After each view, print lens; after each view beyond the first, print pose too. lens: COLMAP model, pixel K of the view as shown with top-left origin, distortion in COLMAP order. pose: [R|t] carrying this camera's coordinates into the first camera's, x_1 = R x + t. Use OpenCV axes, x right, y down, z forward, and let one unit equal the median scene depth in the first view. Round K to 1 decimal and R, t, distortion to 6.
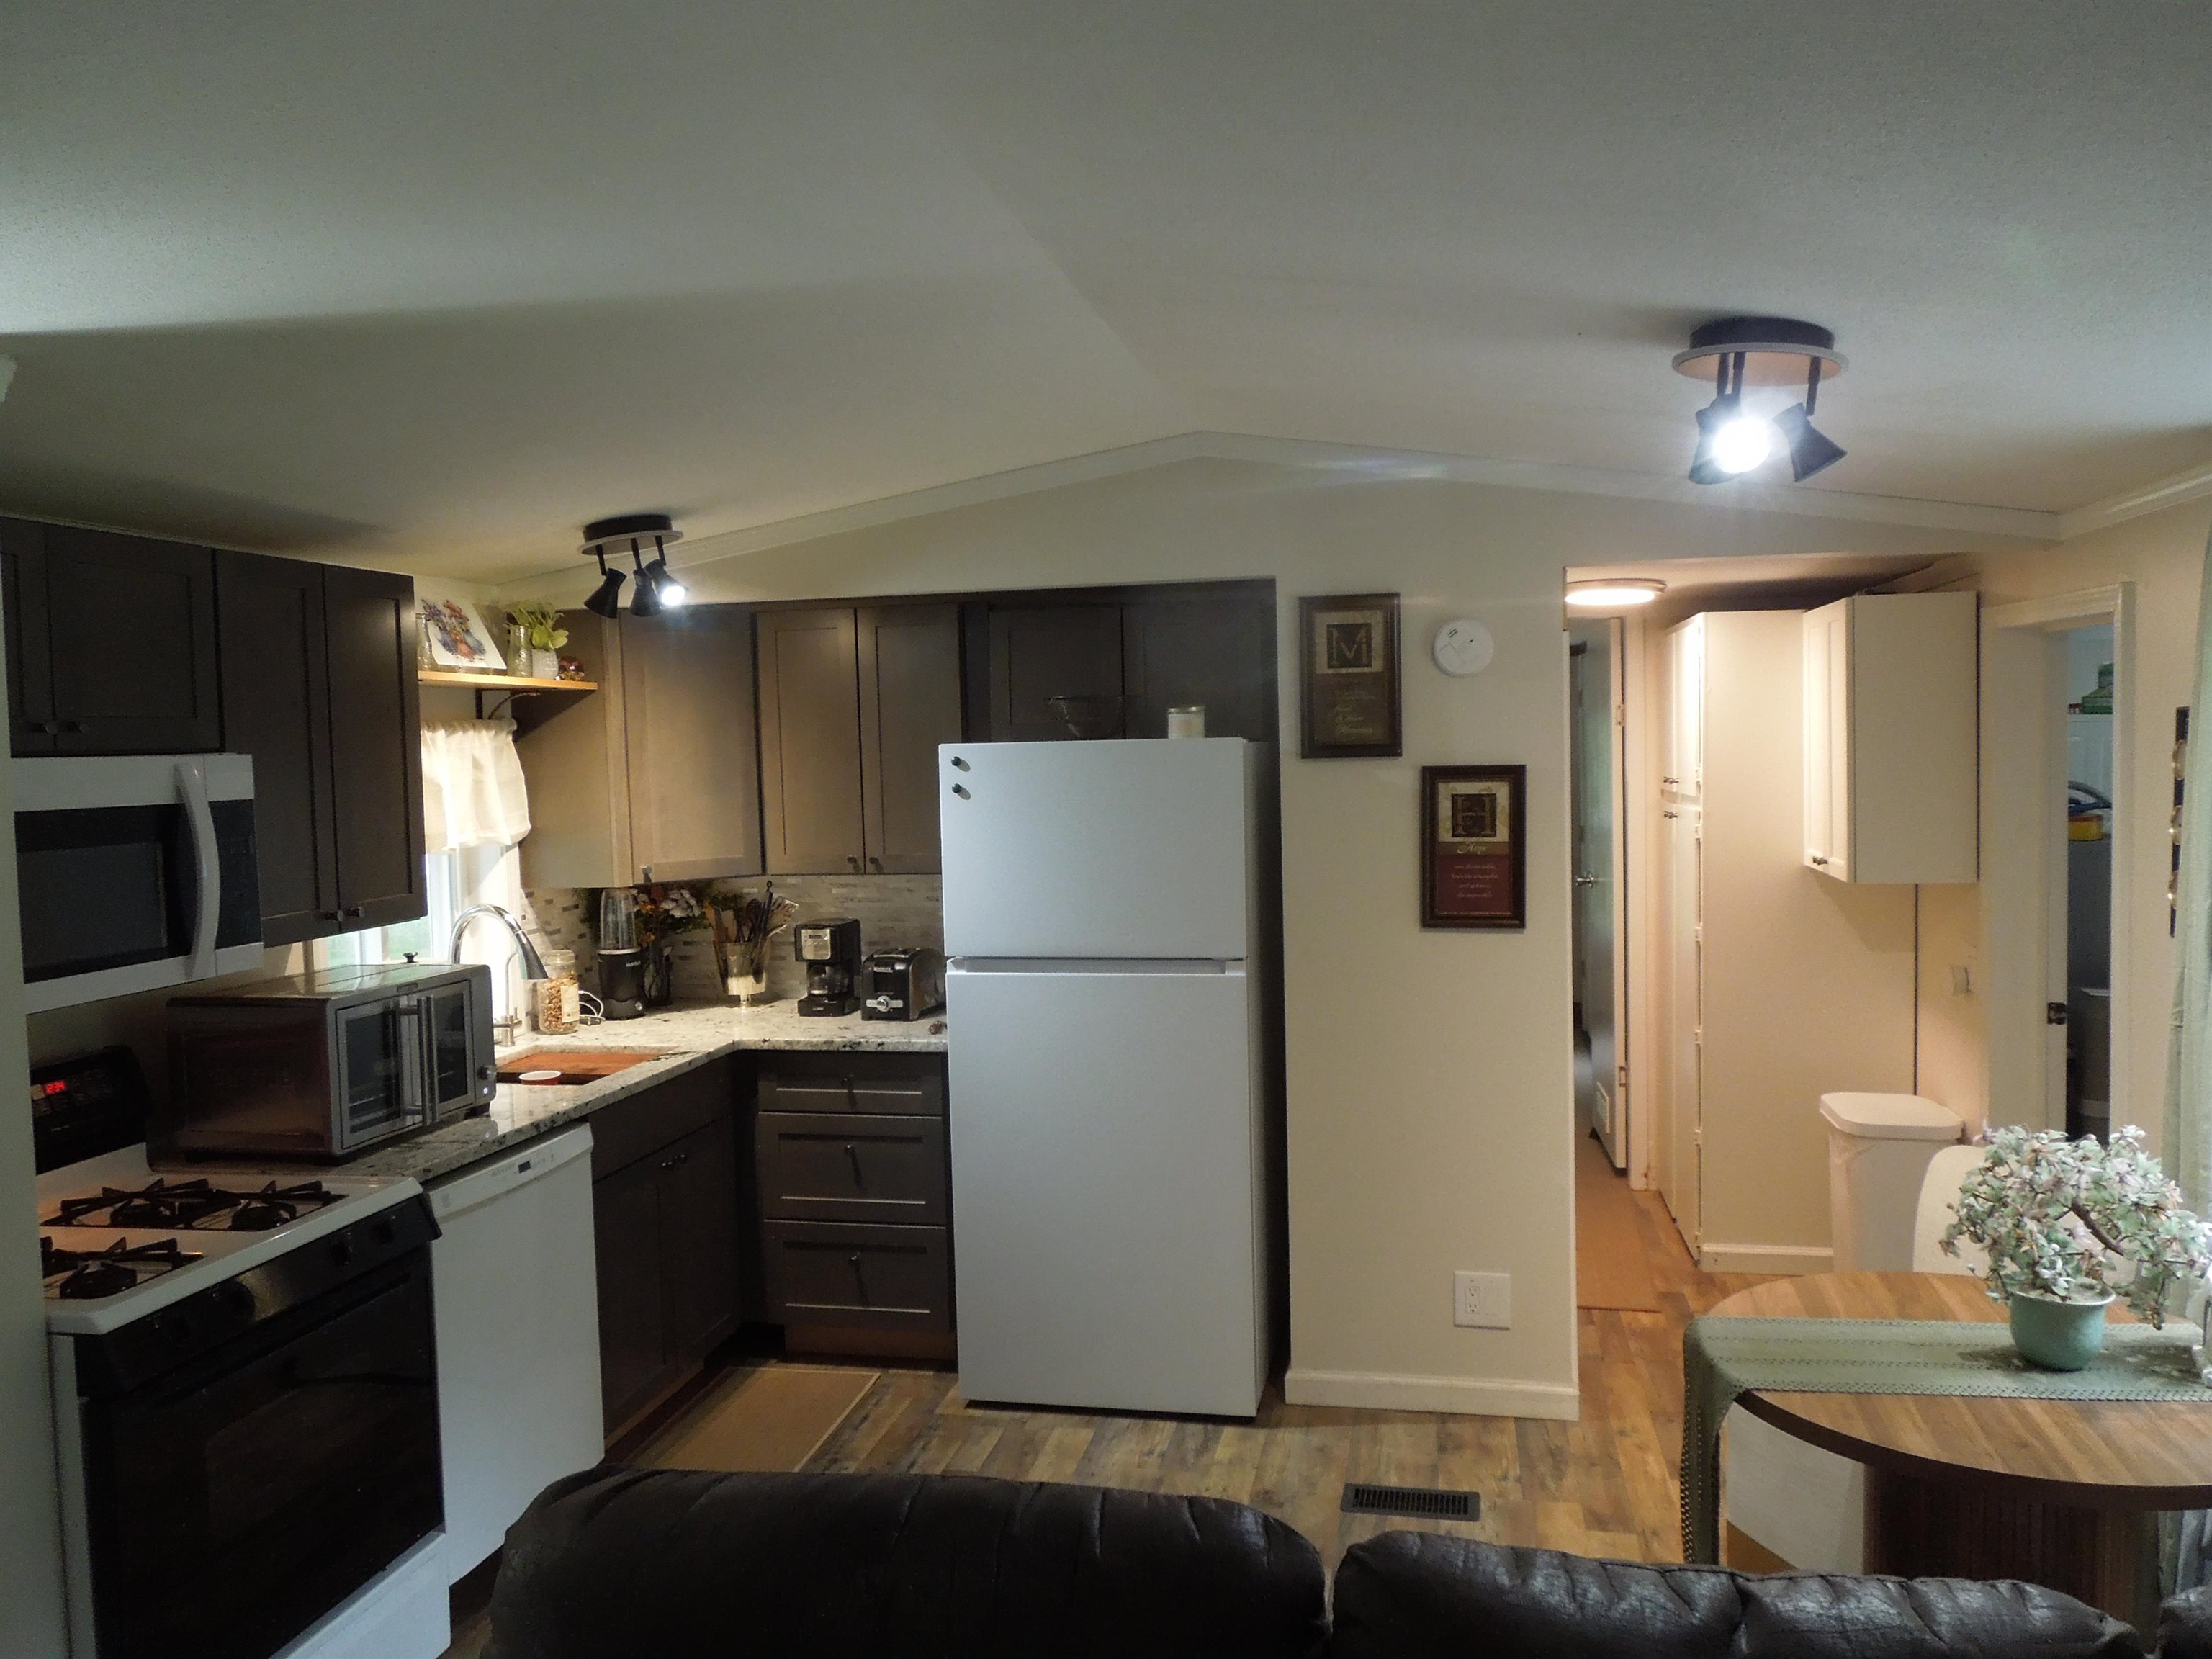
lens RADIAL K [[1679.6, 0, 1105.7], [0, 1679.6, 834.0], [0, 0, 1]] dist [-0.003136, -0.001208]
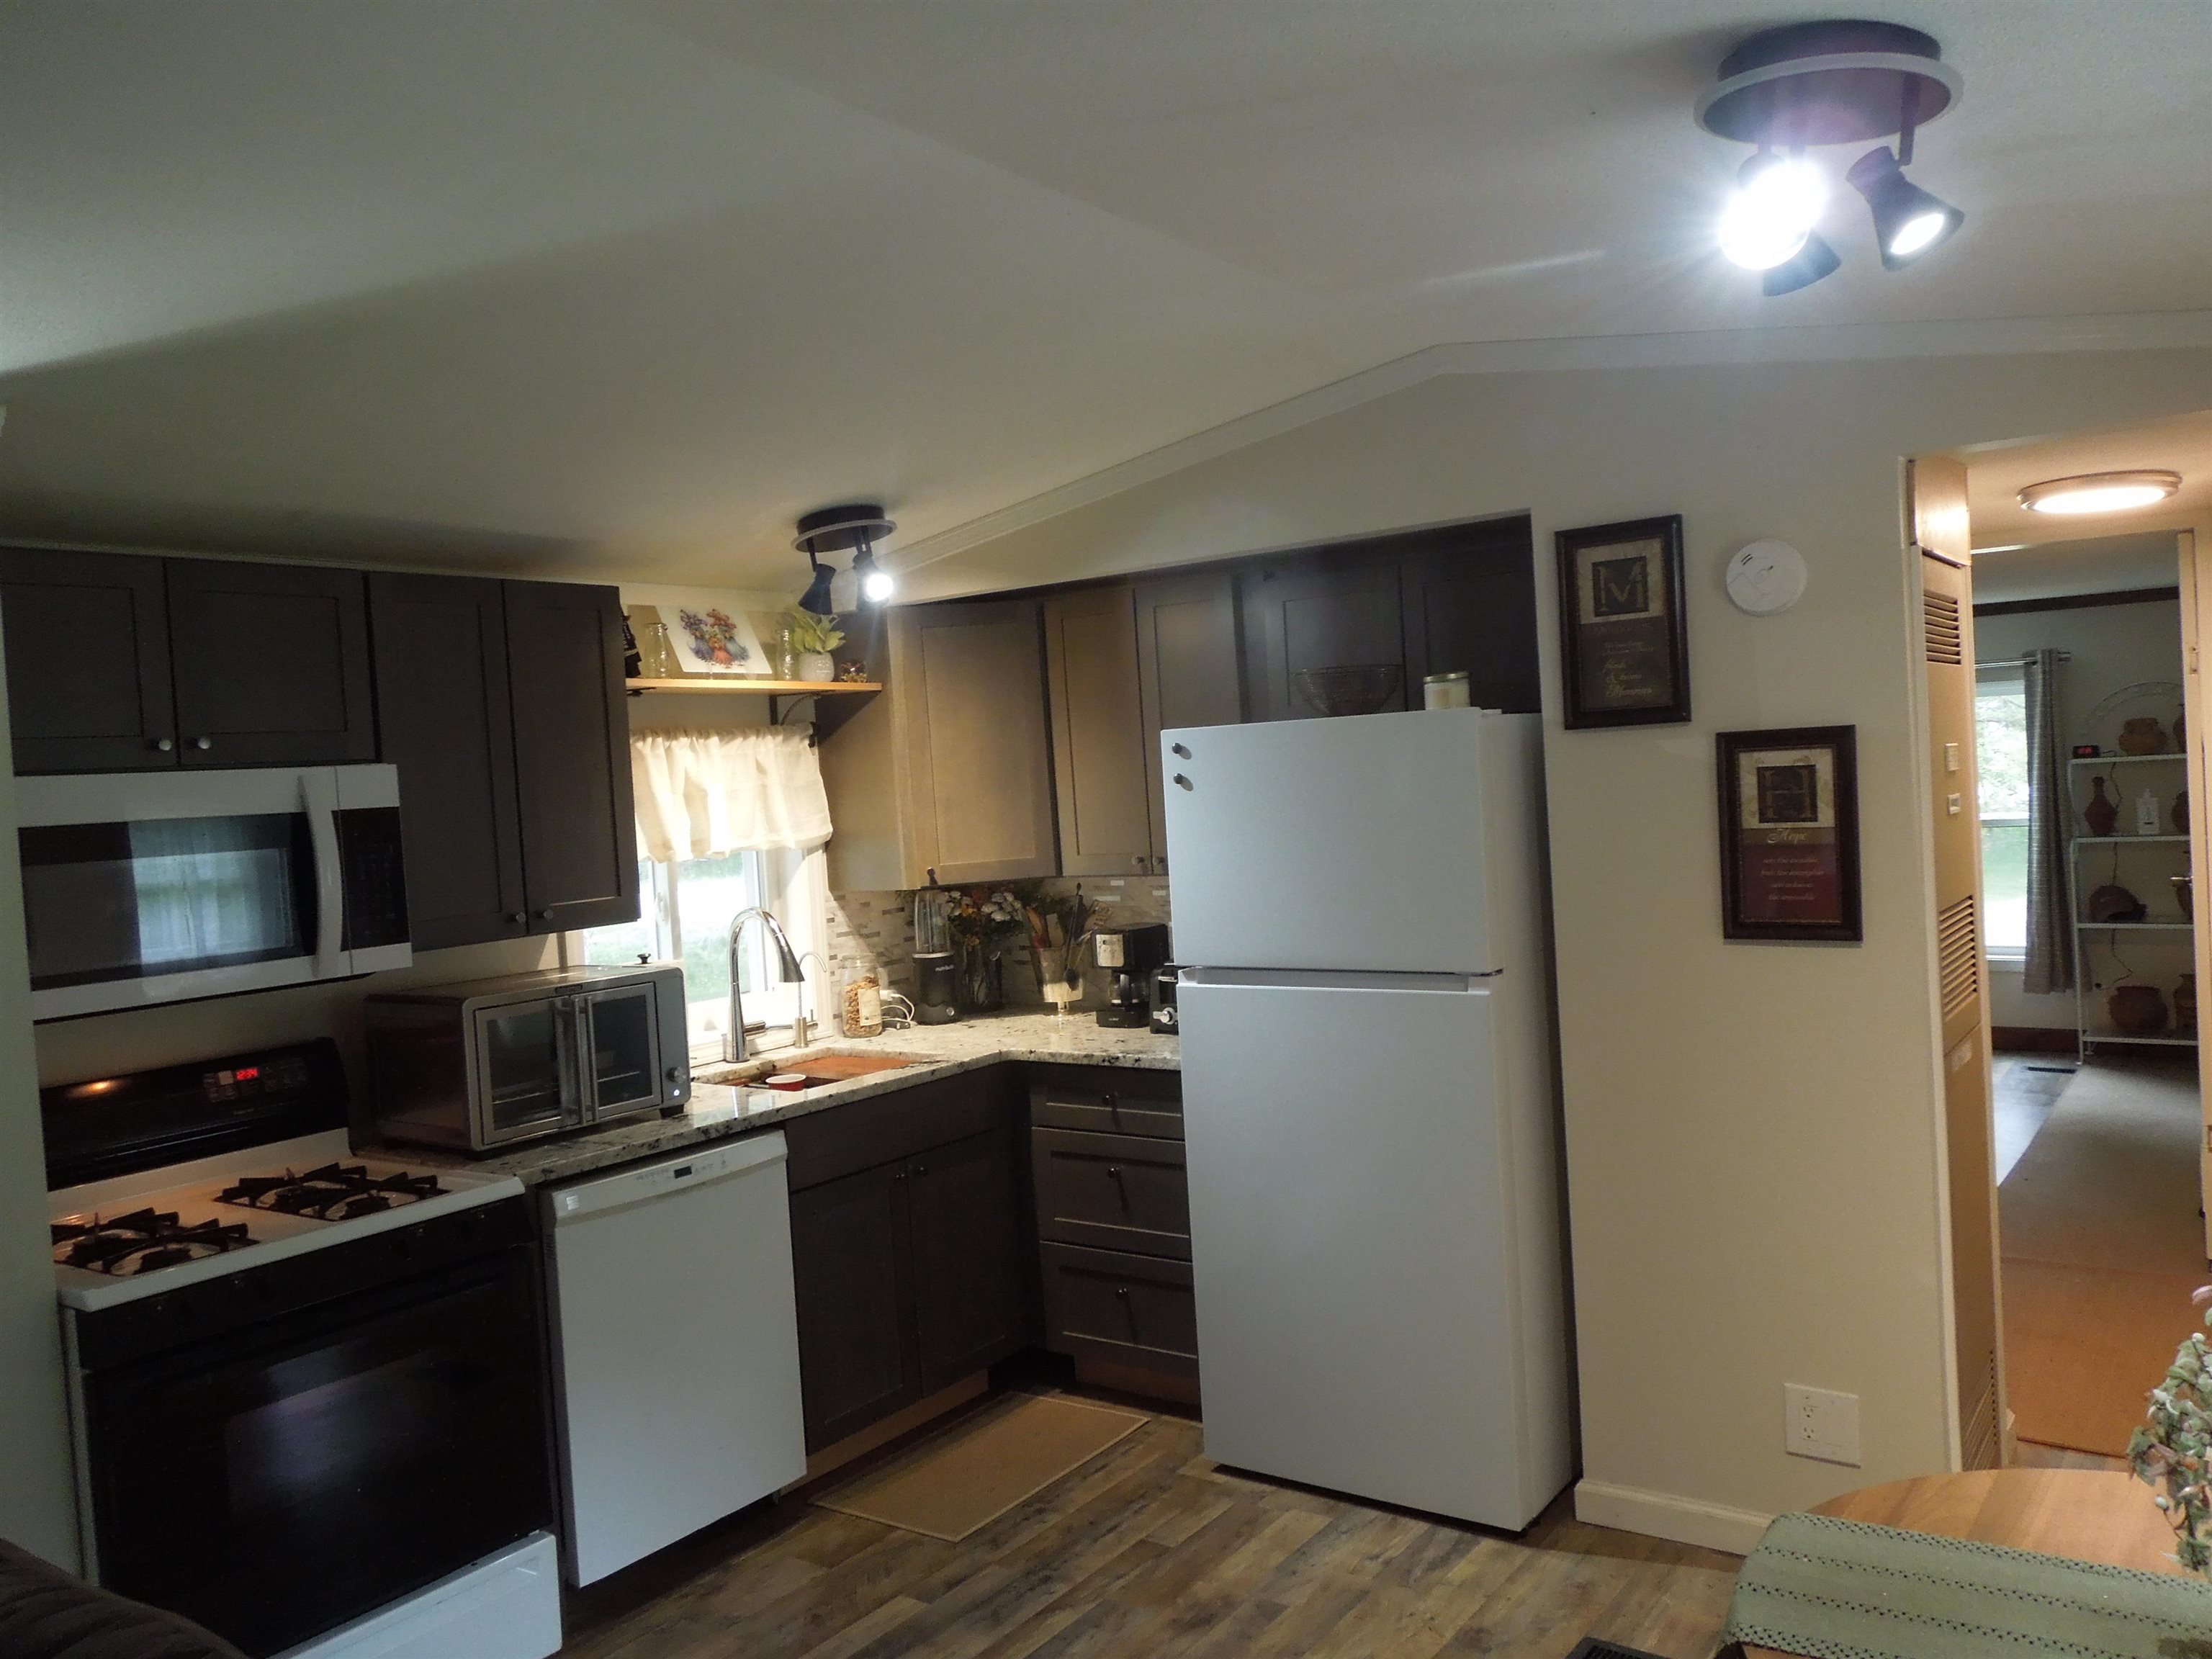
lens RADIAL K [[1679.6, 0, 1108.5], [0, 1679.6, 833.9], [0, 0, 1]] dist [-0.003136, -0.001208]
pose [[0.913768, -0.016056, -0.405920, 0.244468], [0.015278, 0.999870, -0.005157, 0.006453], [0.405950, -0.001489, 0.913894, 0.167543]]
